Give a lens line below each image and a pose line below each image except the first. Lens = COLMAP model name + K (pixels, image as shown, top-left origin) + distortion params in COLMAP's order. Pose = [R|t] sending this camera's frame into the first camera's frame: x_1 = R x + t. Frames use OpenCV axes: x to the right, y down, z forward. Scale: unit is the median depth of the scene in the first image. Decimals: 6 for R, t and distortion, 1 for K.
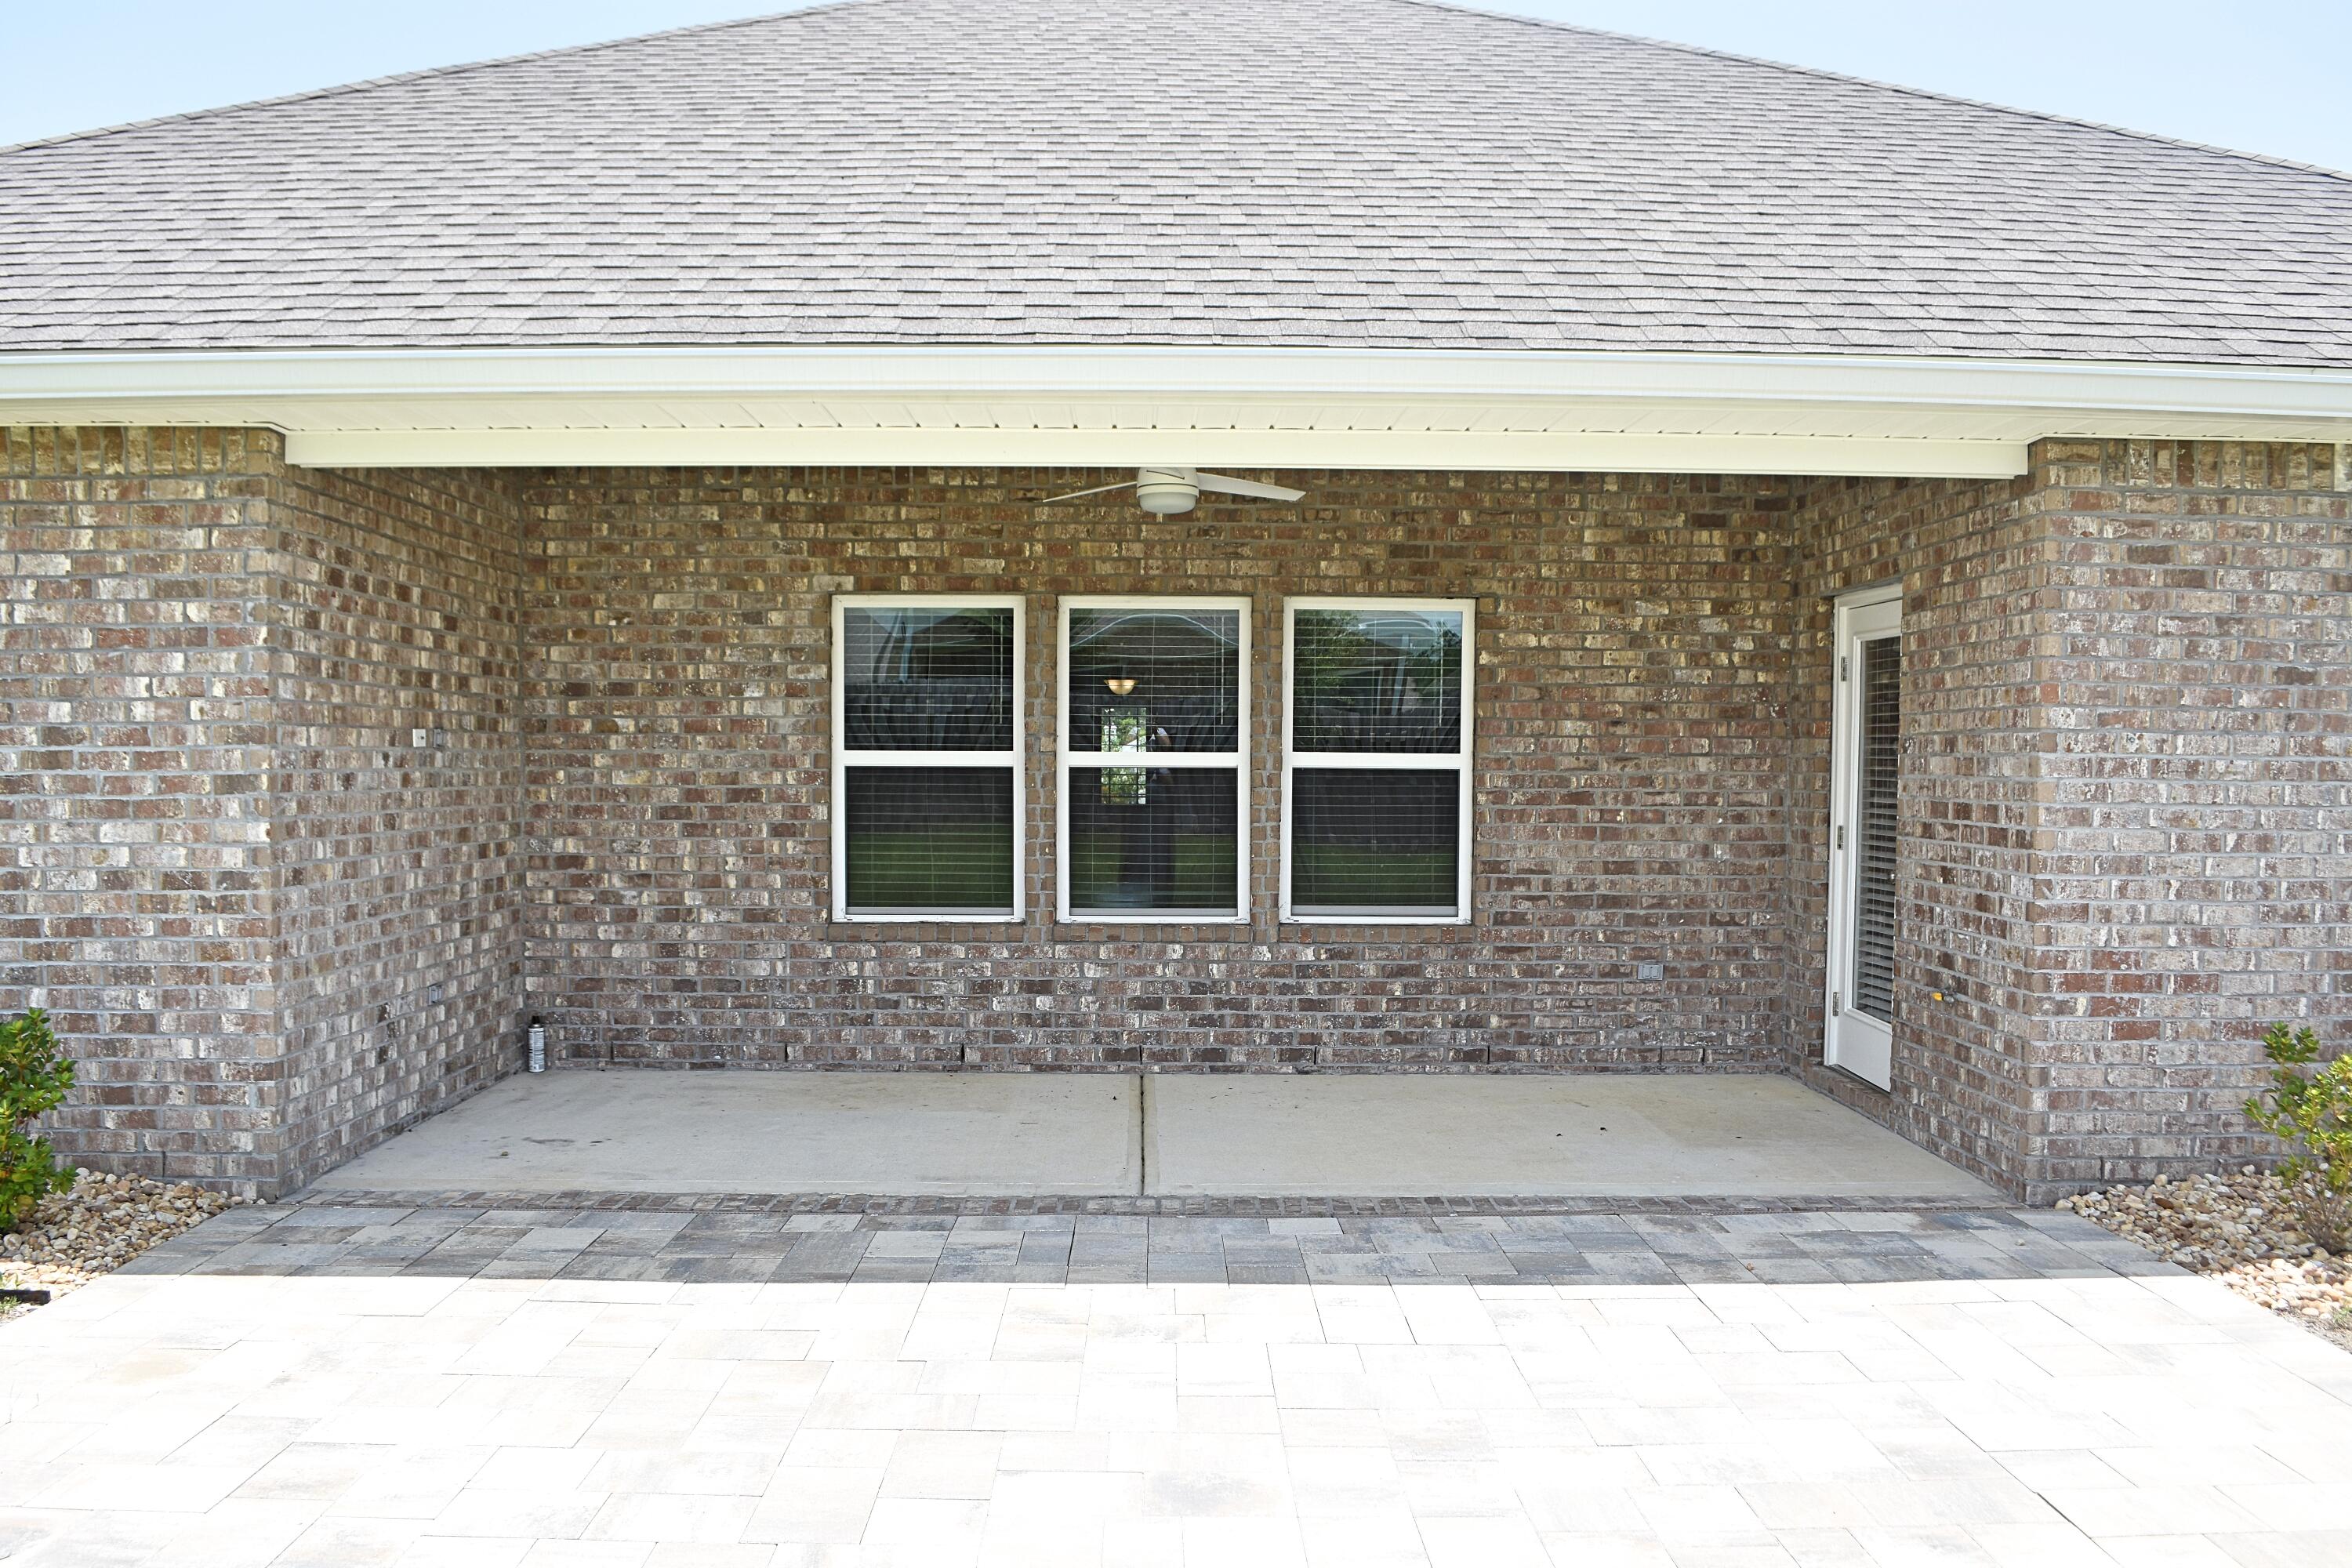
lens RADIAL K [[1865.7, 0, 1177.8], [0, 1865.7, 811.7], [0, 0, 1]] dist [-0.079448, 0.007803]
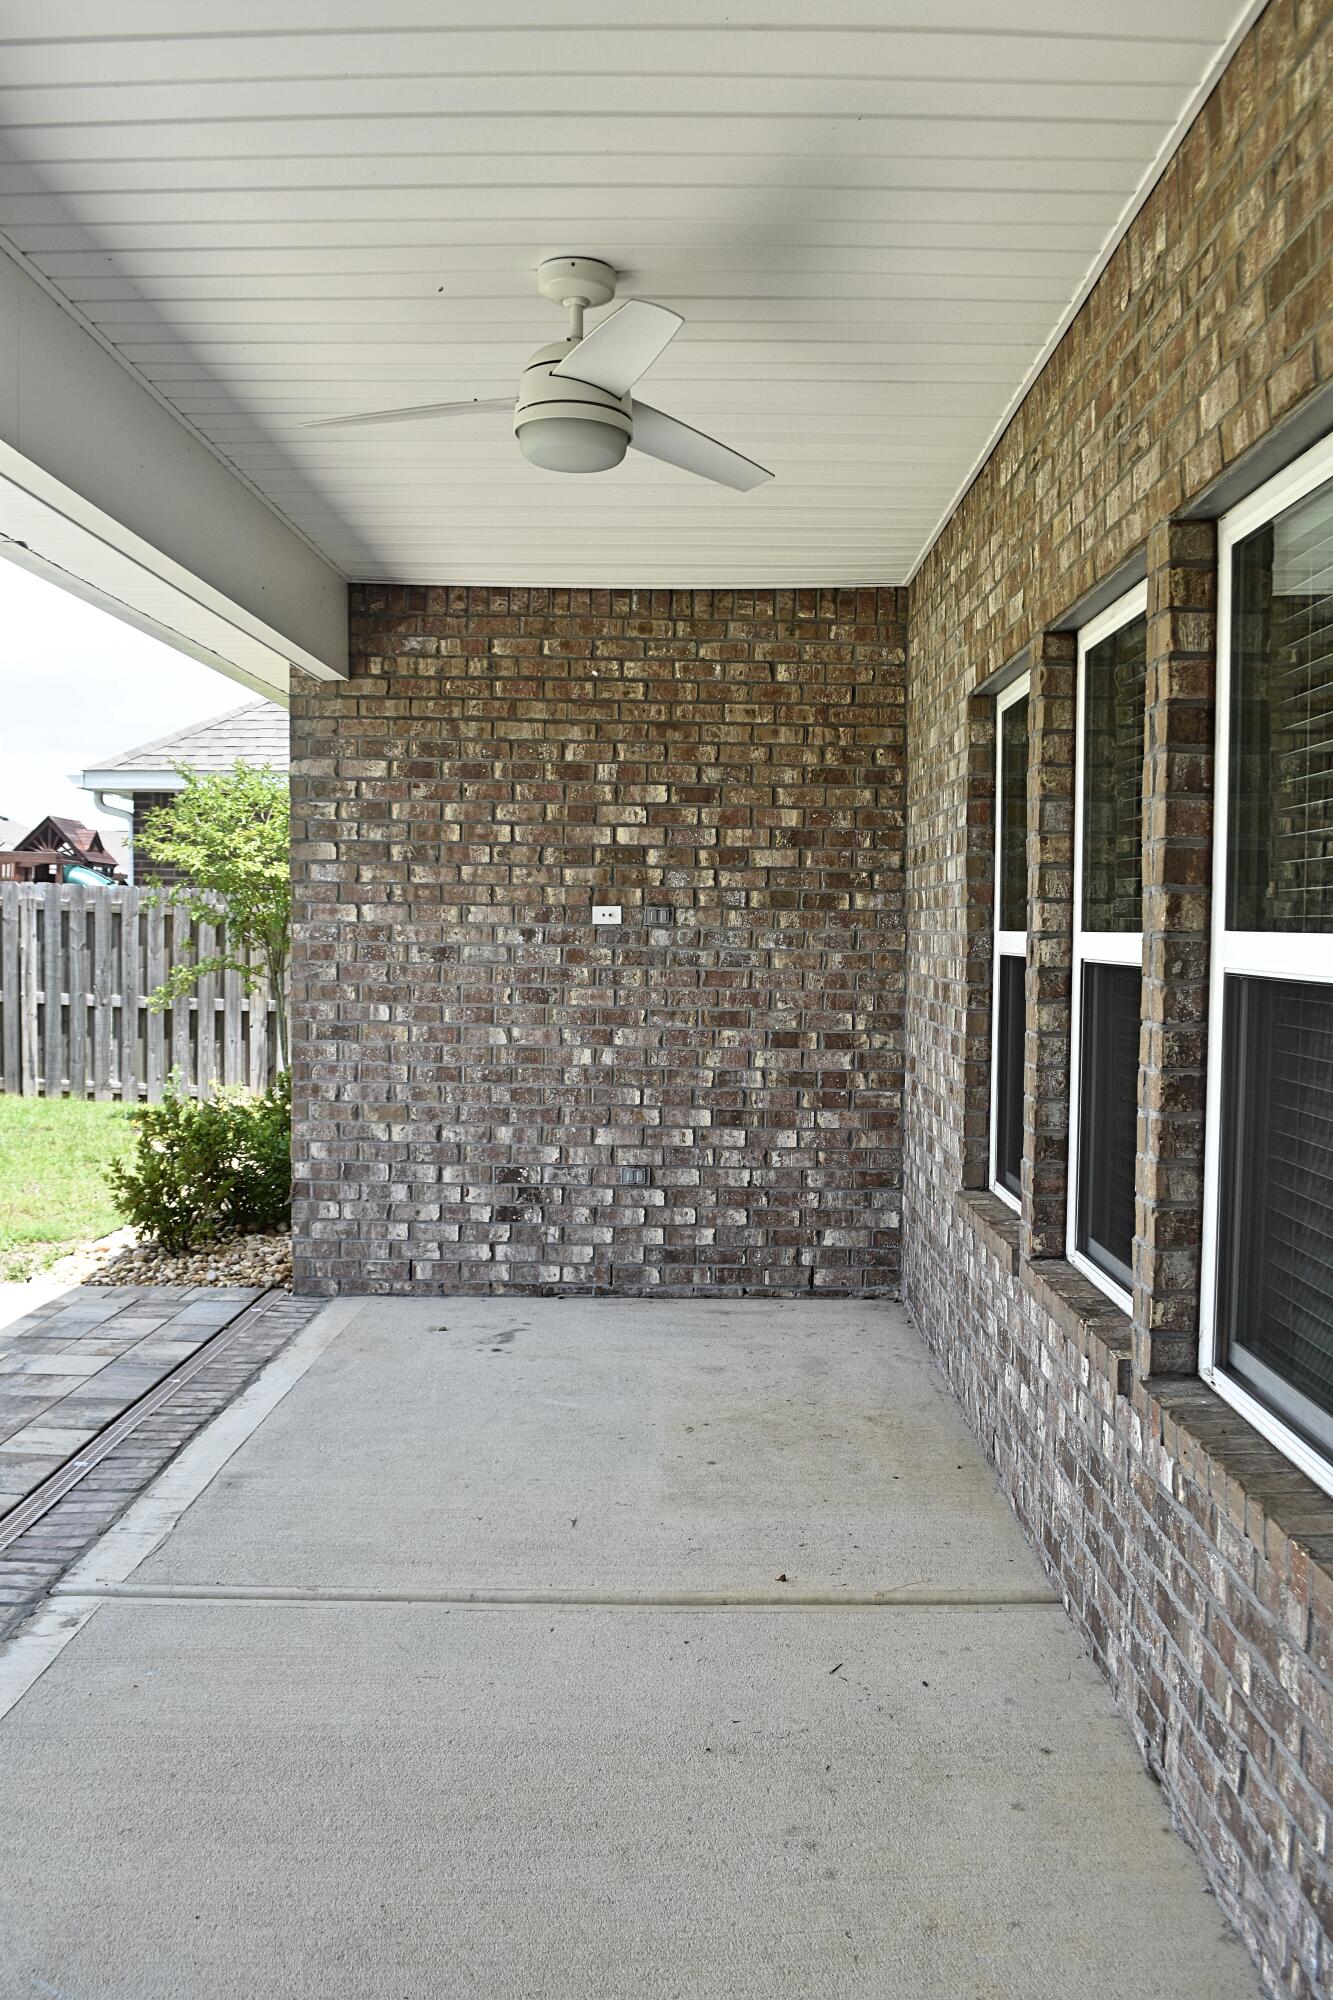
lens RADIAL K [[1586.5, 0, 666.5], [0, 1586.5, 1000.0], [0, 0, 1]] dist [-0.079448, 0.007803]
pose [[-0.026287, 0.045896, -0.998600, 0.509933], [-0.043136, 0.997963, 0.047002, -0.040893], [0.998723, 0.044311, -0.024254, 1.201652]]
